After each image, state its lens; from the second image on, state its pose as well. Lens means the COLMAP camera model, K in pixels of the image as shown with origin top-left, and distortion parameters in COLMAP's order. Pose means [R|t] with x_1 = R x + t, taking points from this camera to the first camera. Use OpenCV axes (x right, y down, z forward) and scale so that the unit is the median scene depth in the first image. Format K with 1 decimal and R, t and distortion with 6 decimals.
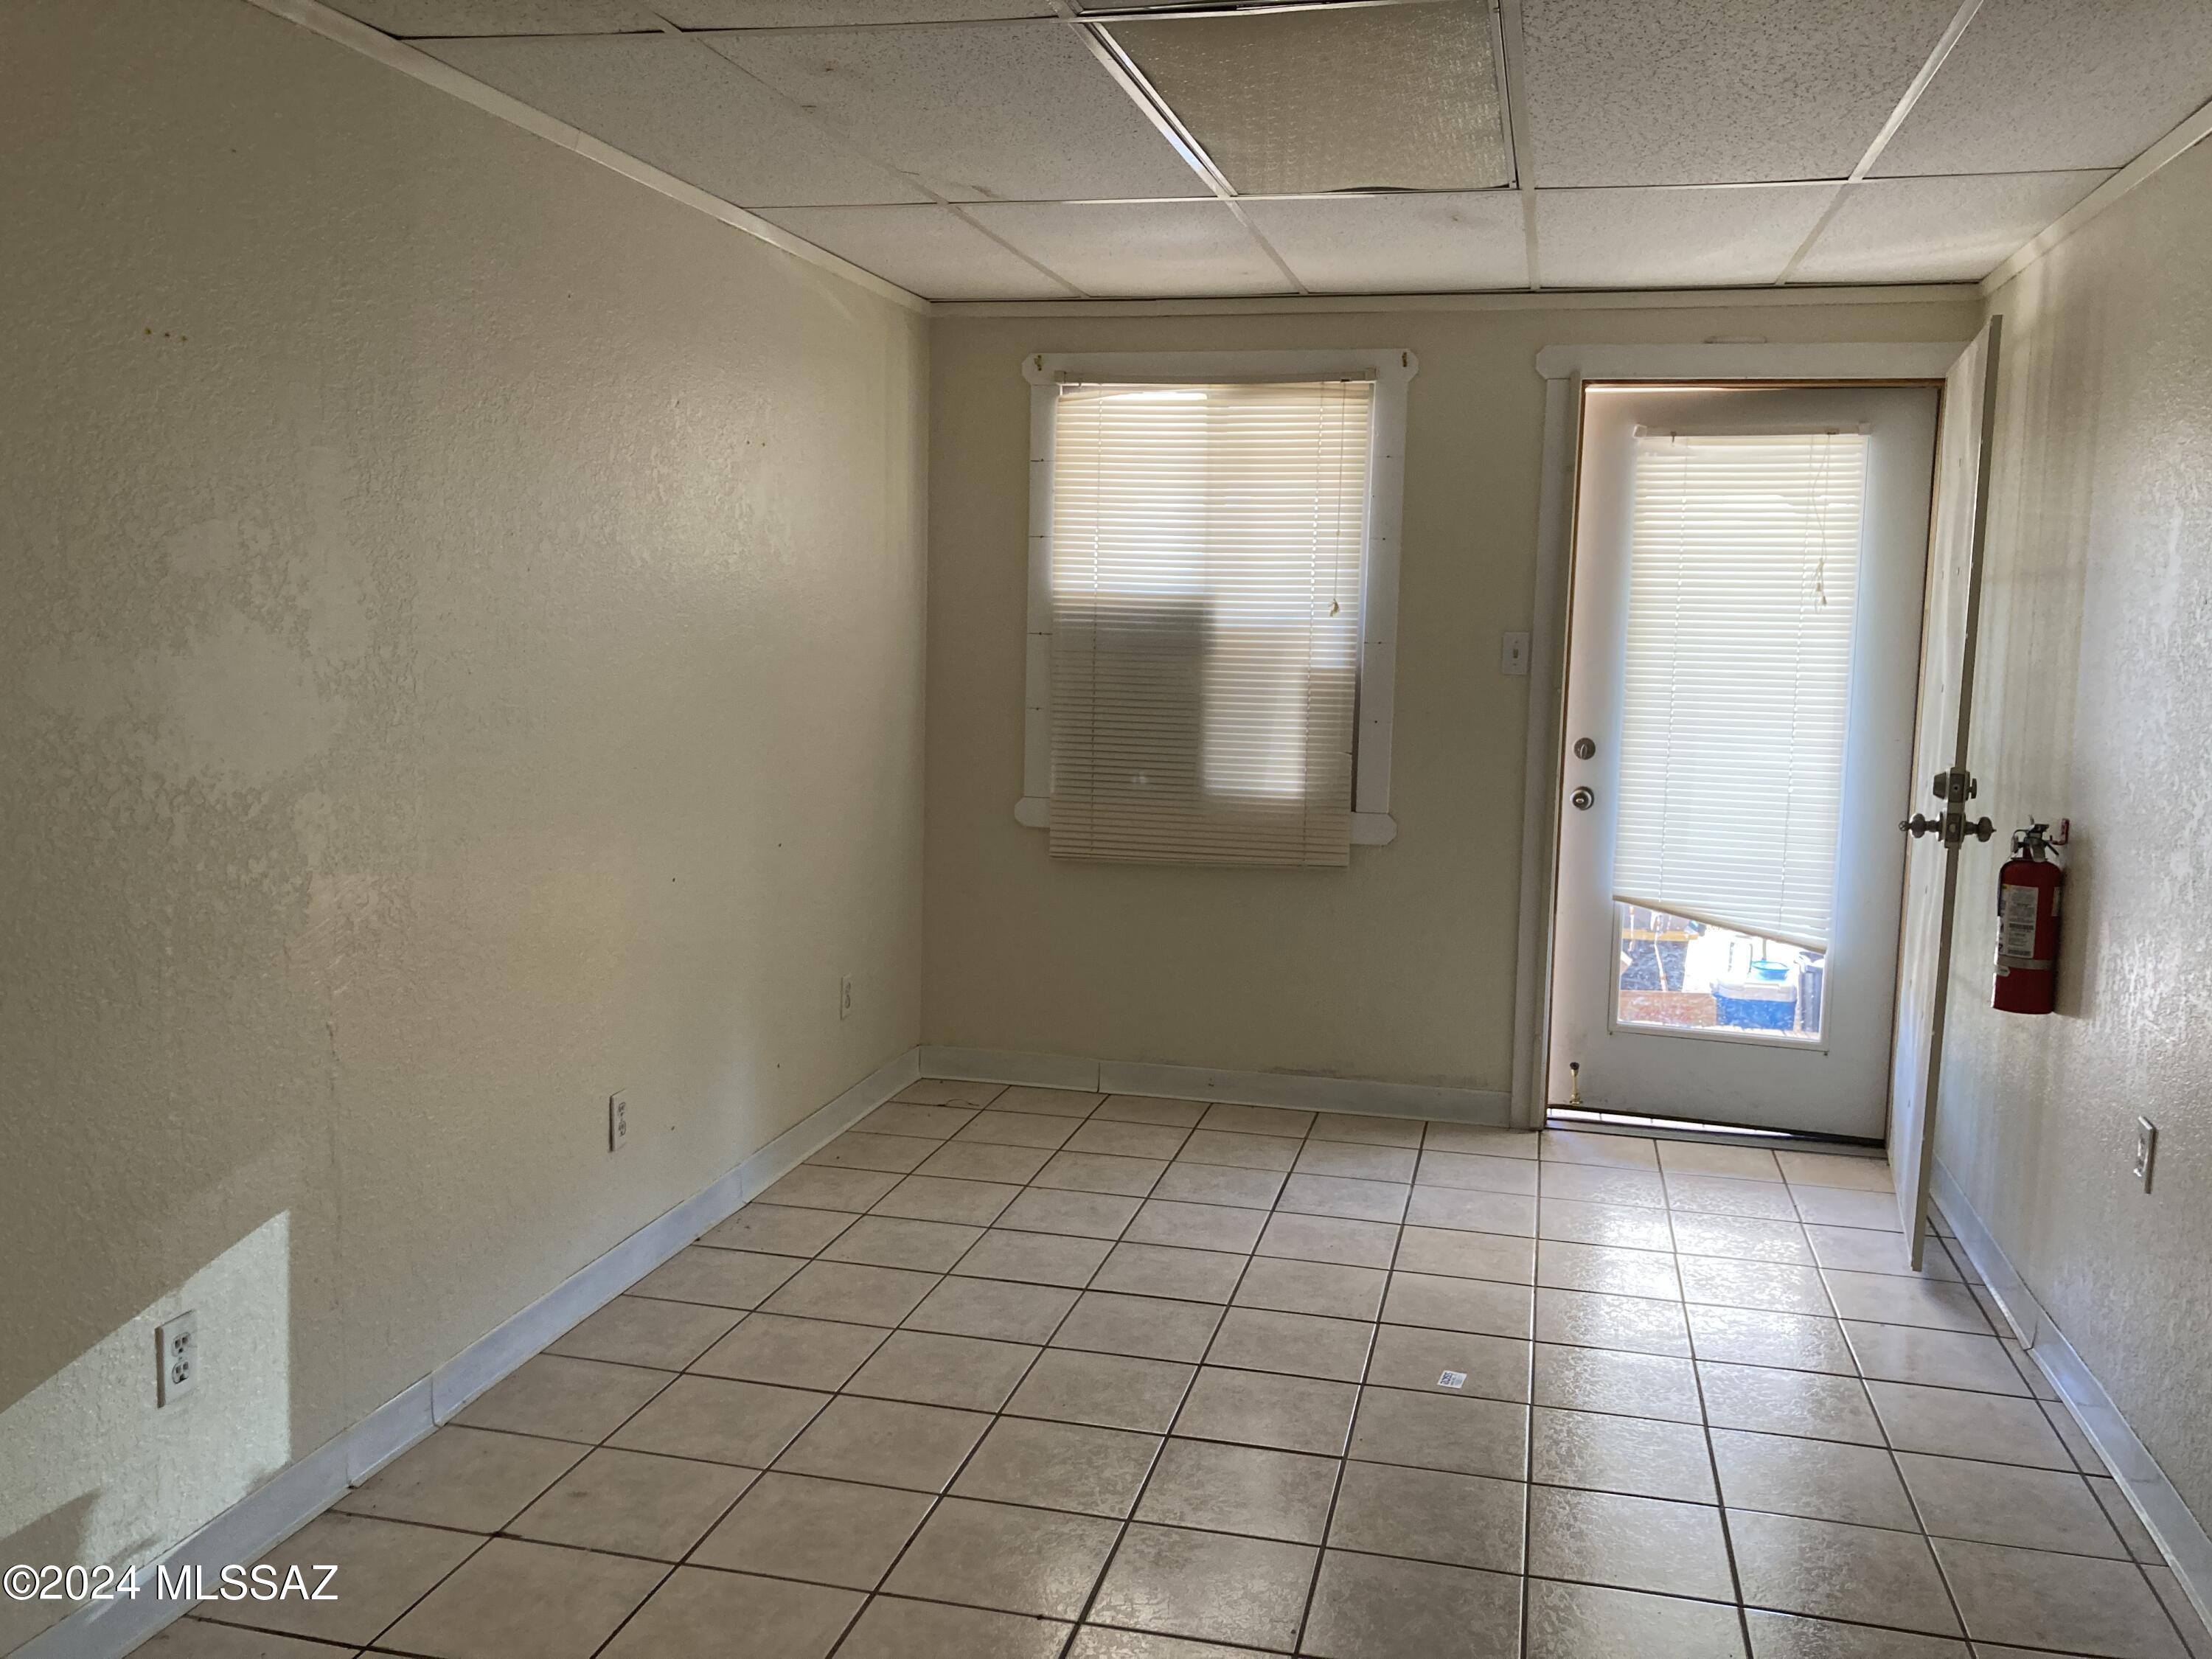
lens RADIAL K [[1814.9, 0, 1106.0], [0, 1814.9, 828.2], [0, 0, 1]] dist [-0.011574, 0.010453]
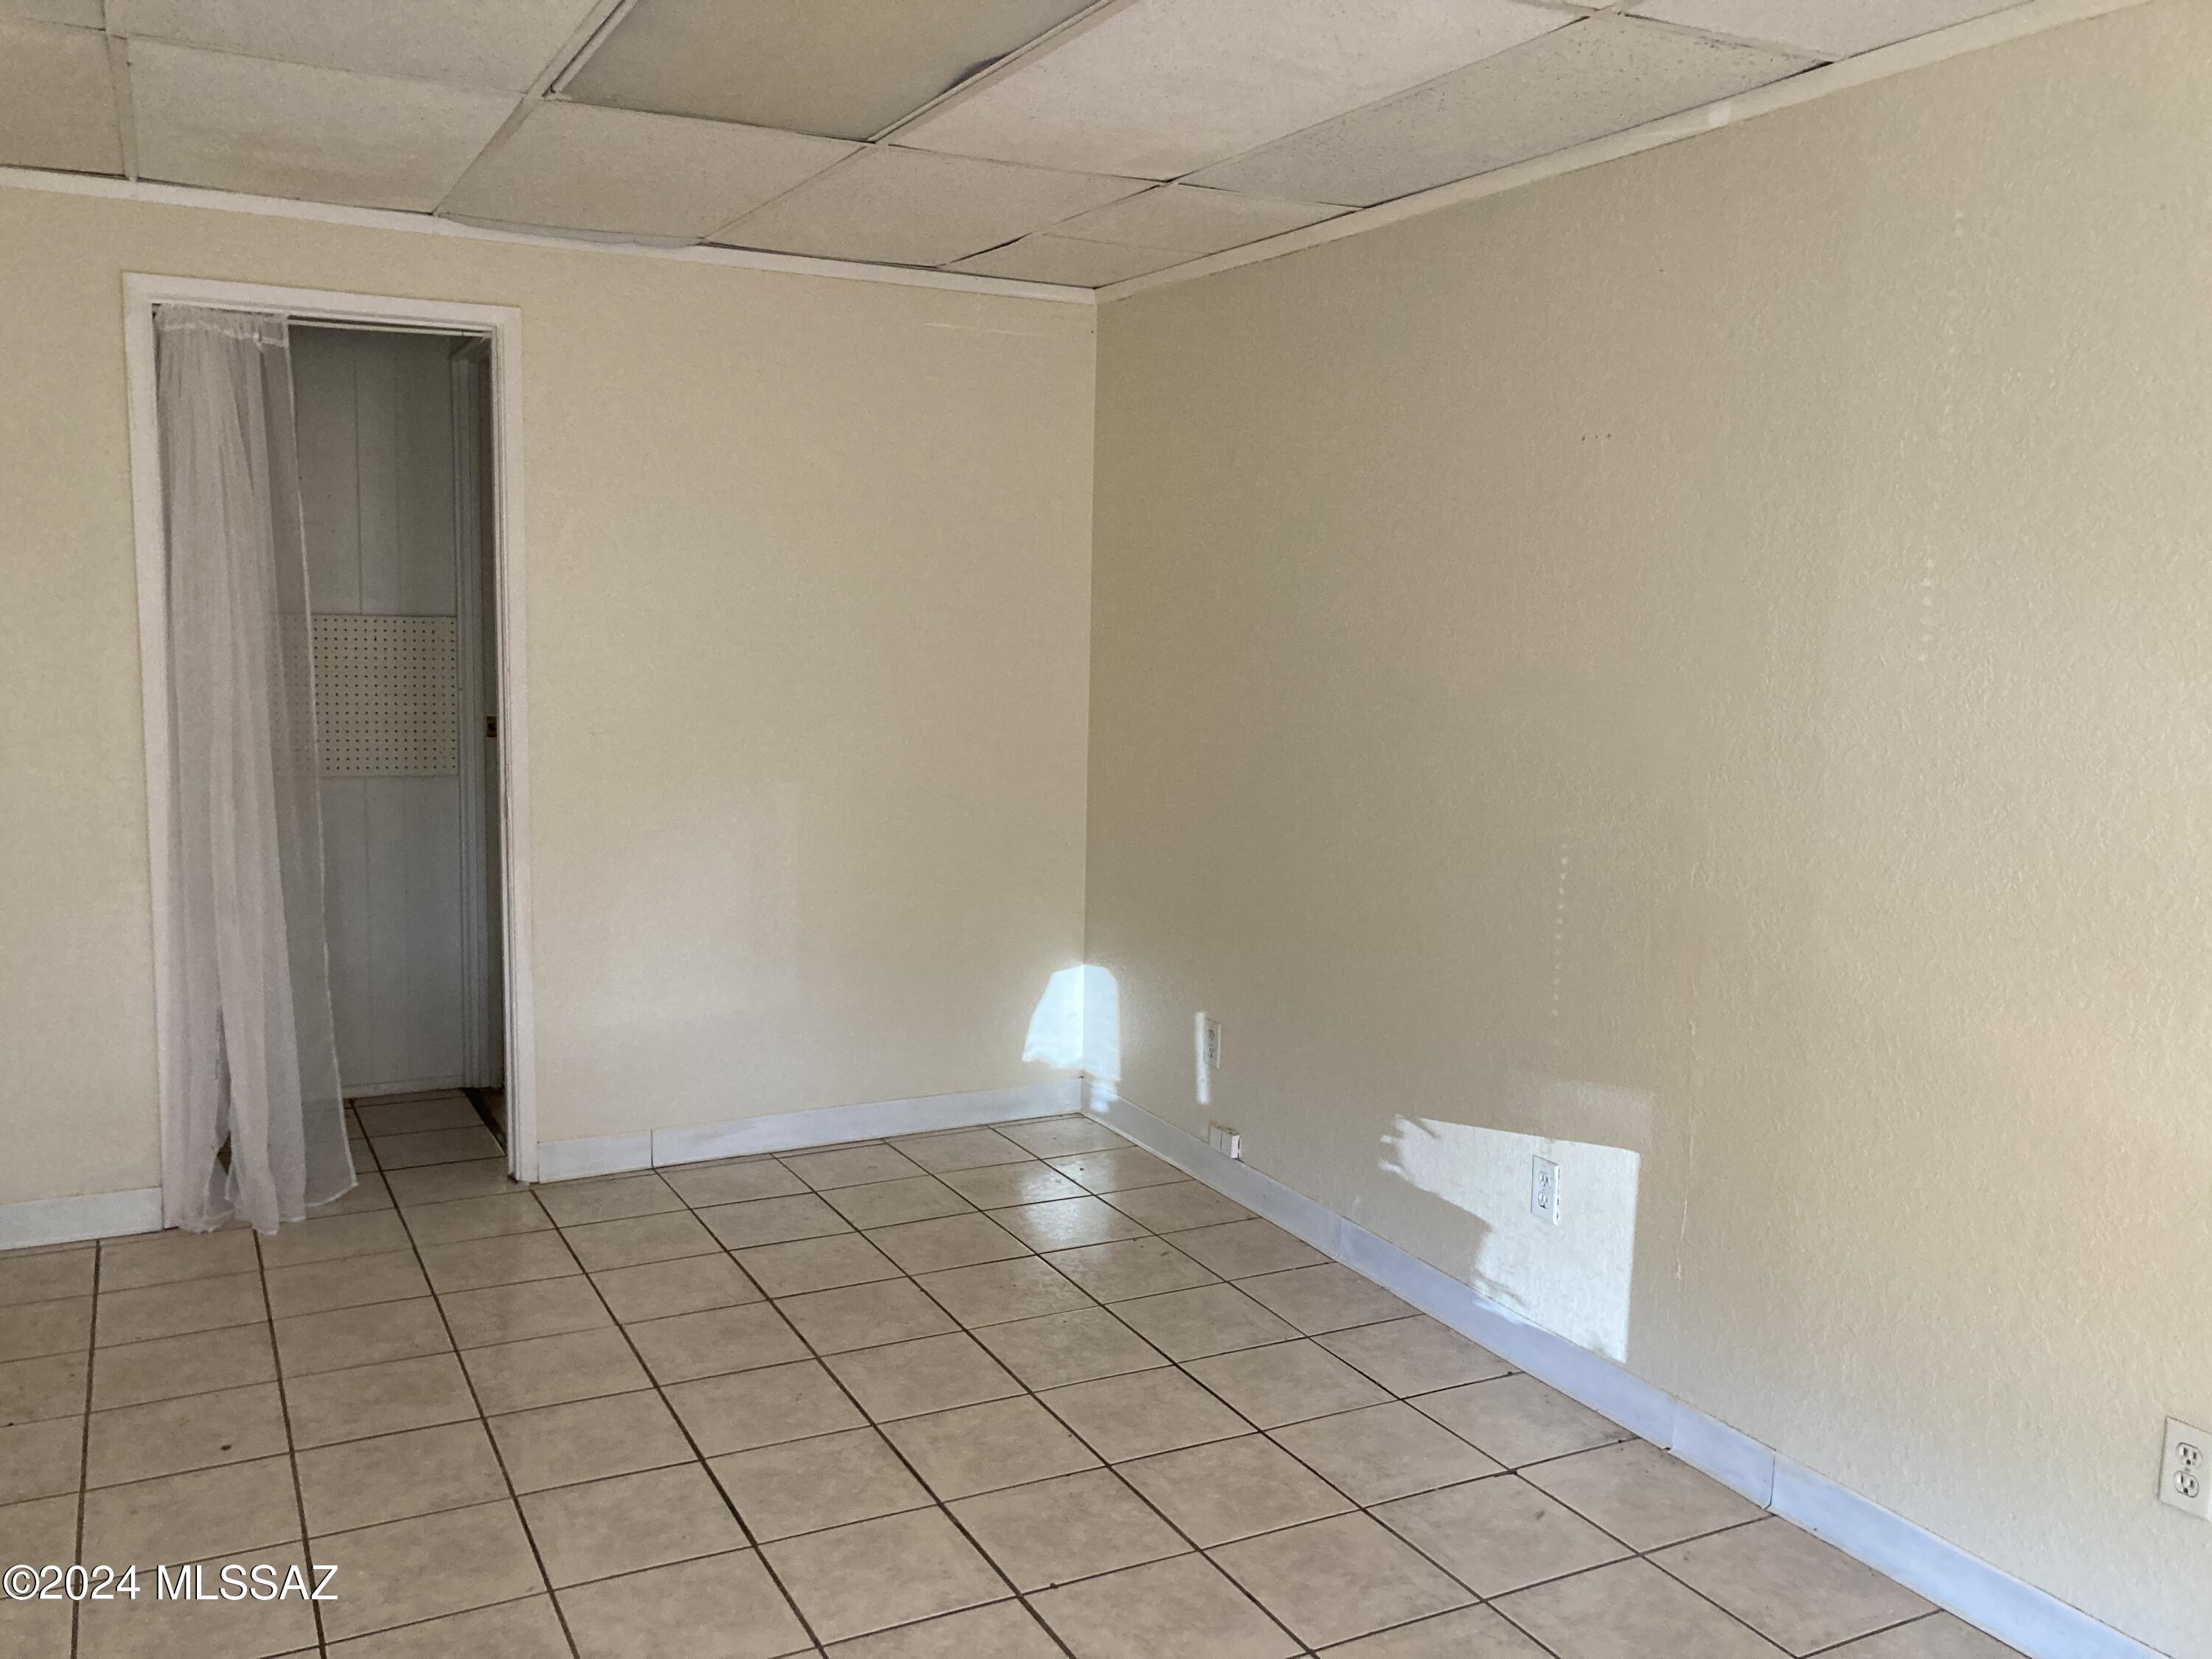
lens RADIAL K [[1814.9, 0, 1105.4], [0, 1814.9, 830.0], [0, 0, 1]] dist [-0.011574, 0.010453]
pose [[-0.748611, 0.046855, -0.661351, 0.580245], [-0.118082, 0.972130, 0.202535, -0.192866], [0.652409, 0.229713, -0.722215, 1.586856]]
